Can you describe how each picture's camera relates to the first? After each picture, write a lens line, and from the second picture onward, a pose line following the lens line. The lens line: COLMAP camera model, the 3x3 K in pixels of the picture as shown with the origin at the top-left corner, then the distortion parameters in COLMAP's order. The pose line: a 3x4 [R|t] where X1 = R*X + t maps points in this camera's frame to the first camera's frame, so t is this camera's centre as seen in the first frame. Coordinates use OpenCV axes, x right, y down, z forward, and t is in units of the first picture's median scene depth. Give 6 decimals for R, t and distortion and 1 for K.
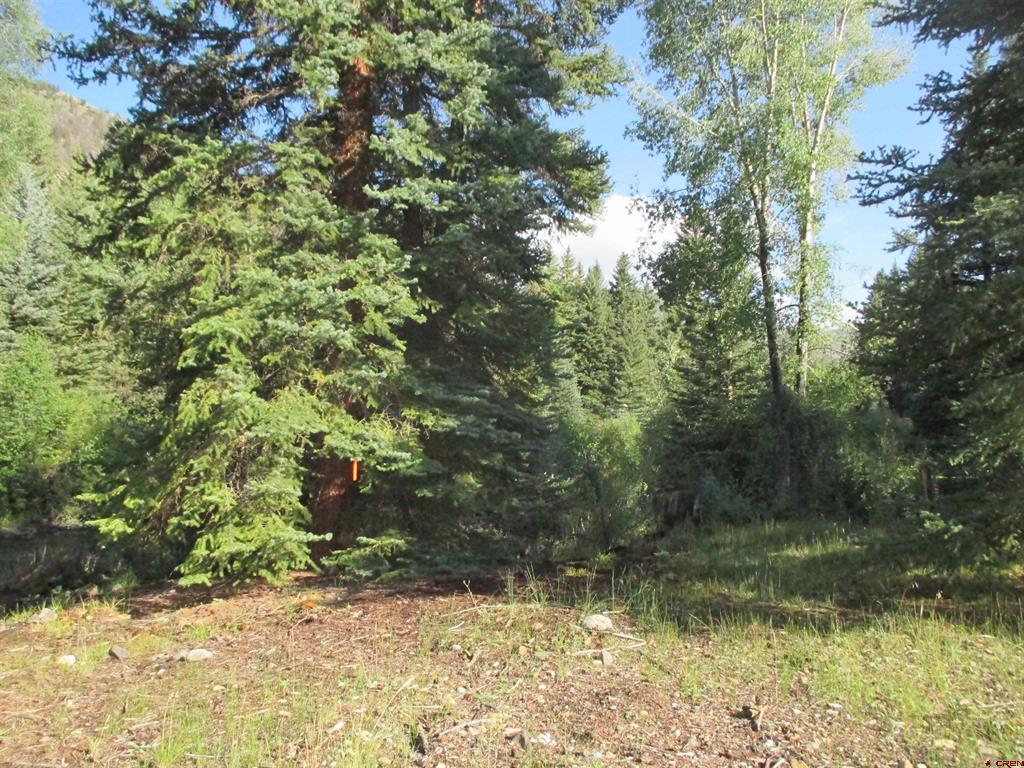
lens RADIAL K [[848.9, 0, 512.1], [0, 848.9, 384.3], [0, 0, 1]] dist [-0.039808, 0.003275]
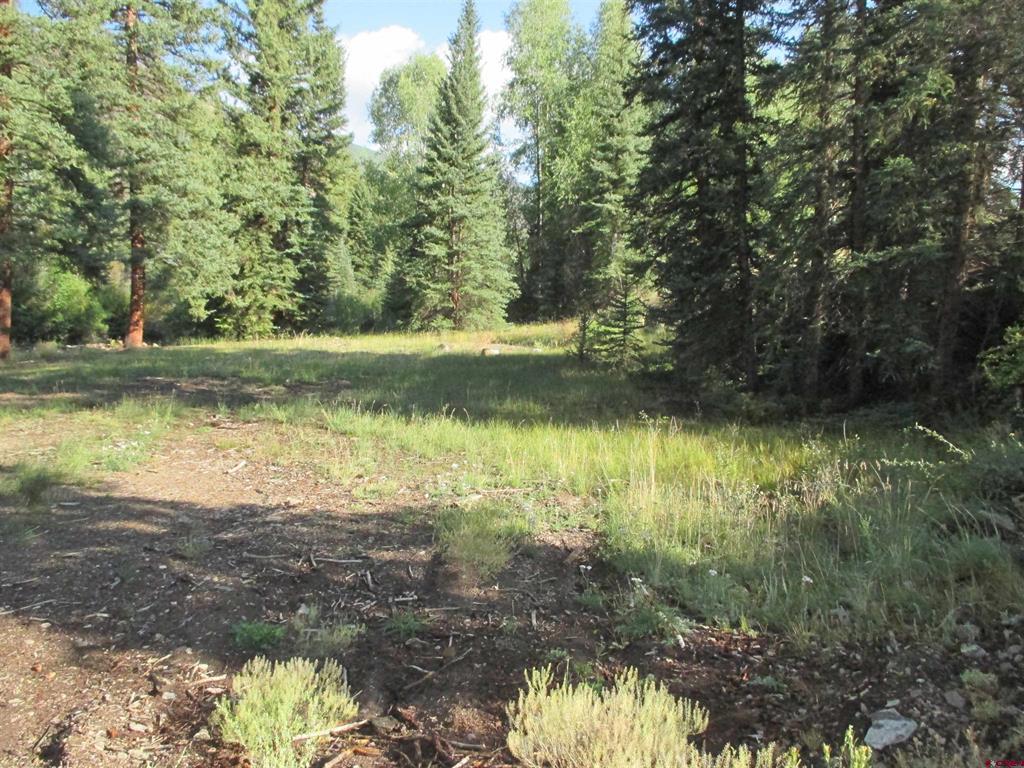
lens RADIAL K [[848.9, 0, 512.9], [0, 848.9, 383.2], [0, 0, 1]] dist [-0.039808, 0.003275]
pose [[0.968030, -0.011434, 0.250572, -0.132642], [-0.028369, 0.987560, 0.154663, -0.252537], [-0.249223, -0.156827, 0.955664, -3.541574]]
